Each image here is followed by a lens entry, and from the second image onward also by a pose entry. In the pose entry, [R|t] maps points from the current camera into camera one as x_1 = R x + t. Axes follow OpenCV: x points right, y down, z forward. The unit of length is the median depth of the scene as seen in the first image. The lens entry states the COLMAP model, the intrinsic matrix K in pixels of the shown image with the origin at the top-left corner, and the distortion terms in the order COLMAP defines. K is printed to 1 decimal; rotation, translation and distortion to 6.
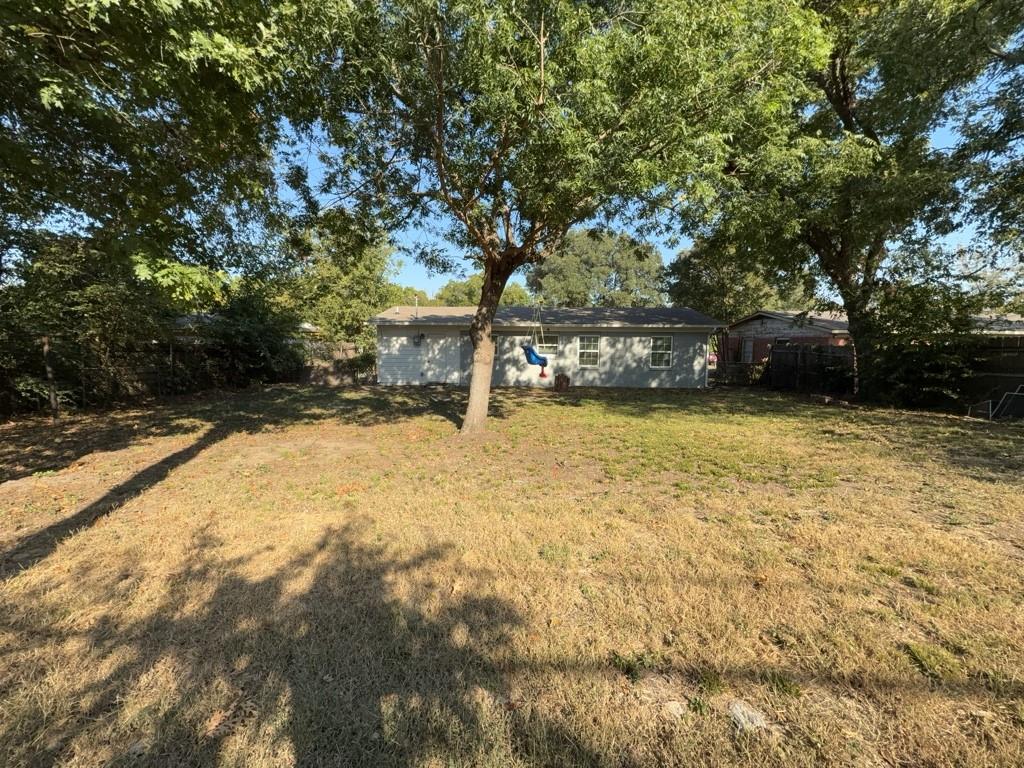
lens RADIAL K [[407.0, 0, 512.6], [0, 407.0, 384.4], [0, 0, 1]] dist [-0.000273, 0.000437]
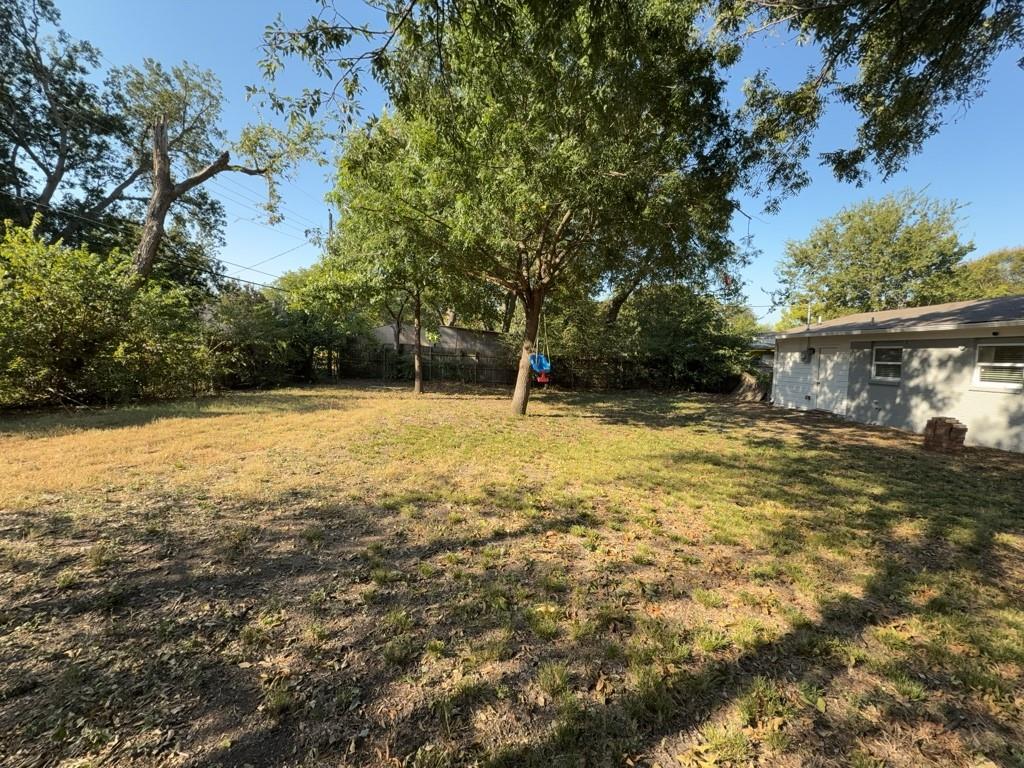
lens RADIAL K [[407.0, 0, 511.6], [0, 407.0, 383.9], [0, 0, 1]] dist [-0.000273, 0.000437]
pose [[0.024782, 0.065116, -0.997570, 0.571488], [-0.130904, 0.989496, 0.061337, -0.026418], [0.991085, 0.129066, 0.033046, 0.391097]]
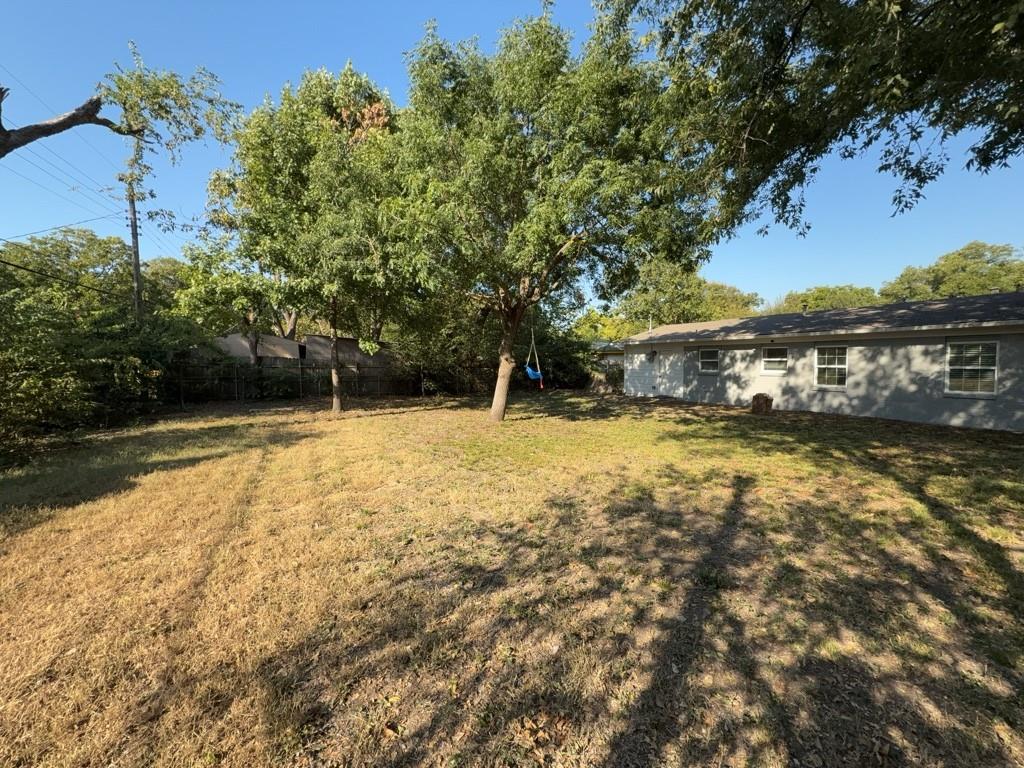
lens RADIAL K [[407.0, 0, 511.5], [0, 407.0, 383.6], [0, 0, 1]] dist [-0.000273, 0.000437]
pose [[0.503336, 0.037116, -0.863293, 0.538305], [-0.075942, 0.997111, -0.001408, -0.005404], [0.860747, 0.066269, 0.504700, 0.113082]]
